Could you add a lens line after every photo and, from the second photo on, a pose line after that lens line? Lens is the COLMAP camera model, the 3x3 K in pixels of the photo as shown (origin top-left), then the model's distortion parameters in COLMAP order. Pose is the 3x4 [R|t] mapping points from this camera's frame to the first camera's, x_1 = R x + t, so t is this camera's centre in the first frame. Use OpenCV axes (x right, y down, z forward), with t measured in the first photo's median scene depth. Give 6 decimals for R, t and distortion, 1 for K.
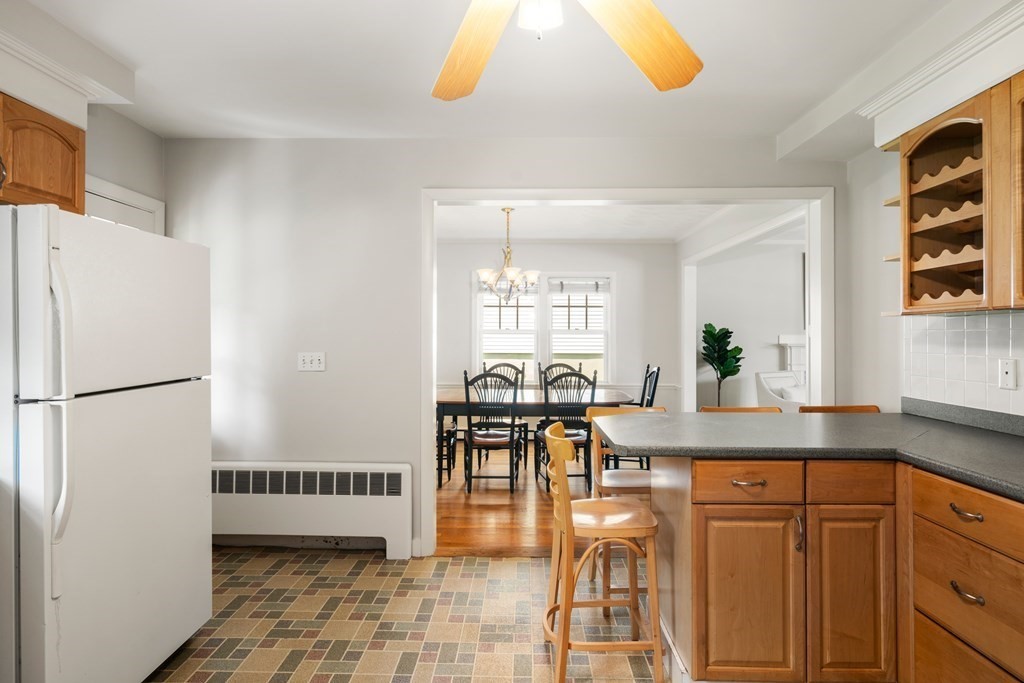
lens RADIAL K [[565.7, 0, 515.9], [0, 565.7, 326.7], [0, 0, 1]] dist [0.004322, 0.001534]
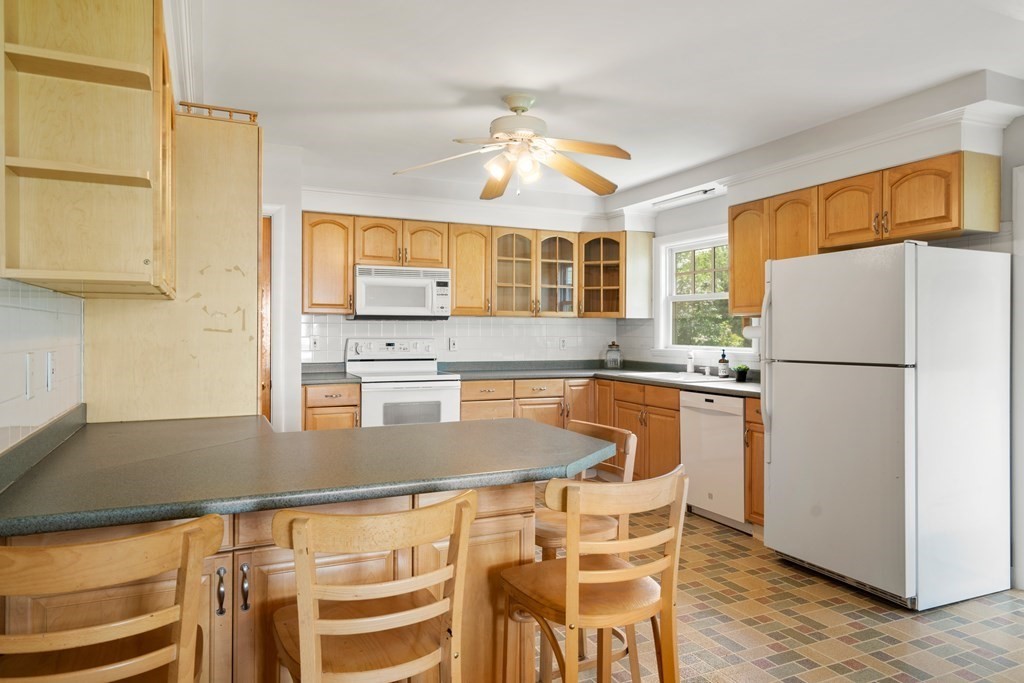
lens RADIAL K [[662.9, 0, 513.1], [0, 662.9, 329.8], [0, 0, 1]] dist [0.000419, 0.000482]
pose [[-0.906603, -0.009828, -0.421870, 0.505987], [-0.001884, 0.999813, -0.019244, 0.038115], [0.421980, -0.016652, -0.906452, 1.455547]]
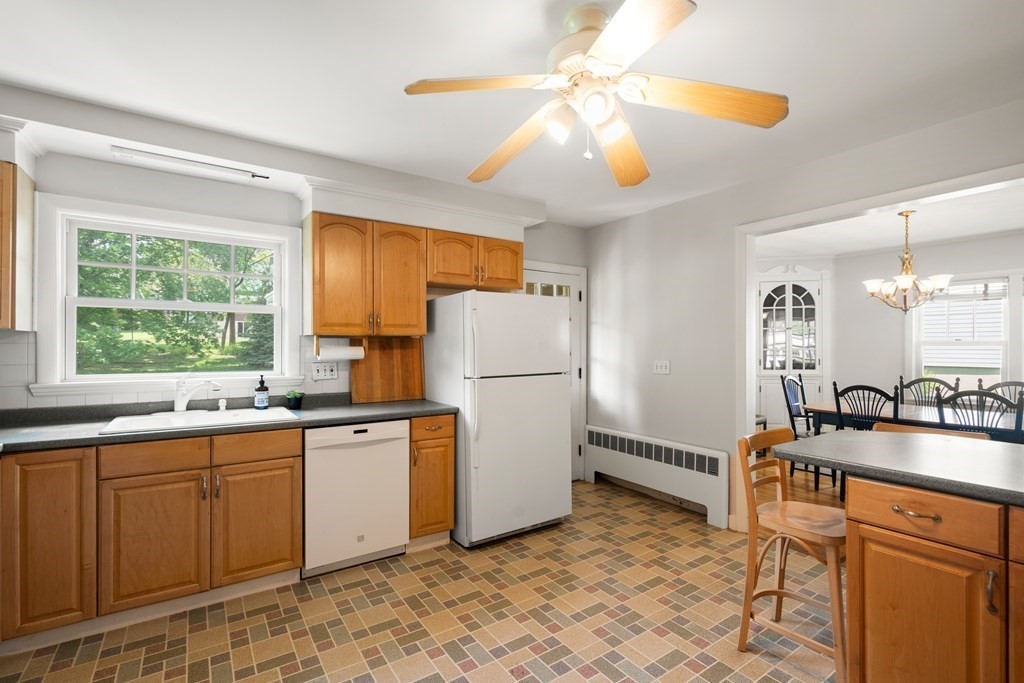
lens RADIAL K [[475.0, 0, 515.0], [0, 475.0, 342.0], [0, 0, 1]] dist [-0.002140, 0.001334]
pose [[0.579177, -0.011594, -0.815119, 0.431175], [0.015100, 0.999880, -0.003493, -0.001573], [0.815062, -0.010285, 0.579283, 0.032745]]
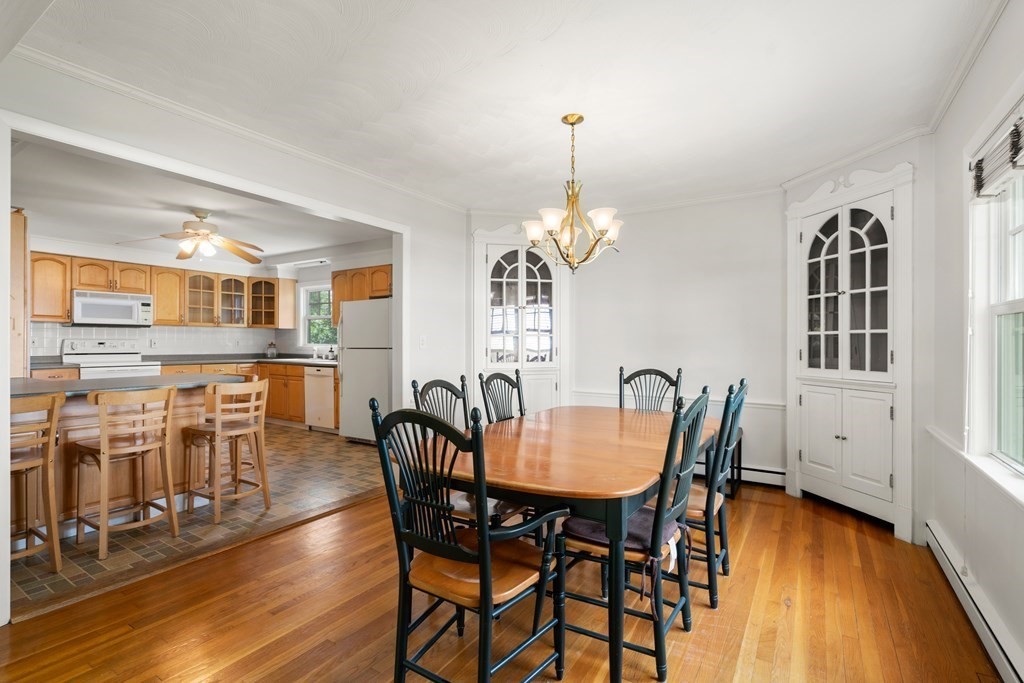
lens RADIAL K [[475.0, 0, 515.0], [0, 475.0, 342.0], [0, 0, 1]] dist [-0.002140, 0.001334]
pose [[-0.531938, -0.007823, -0.846747, 0.789023], [0.006469, 0.999891, -0.013301, 0.074728], [0.846759, -0.012553, -0.531829, 2.130960]]
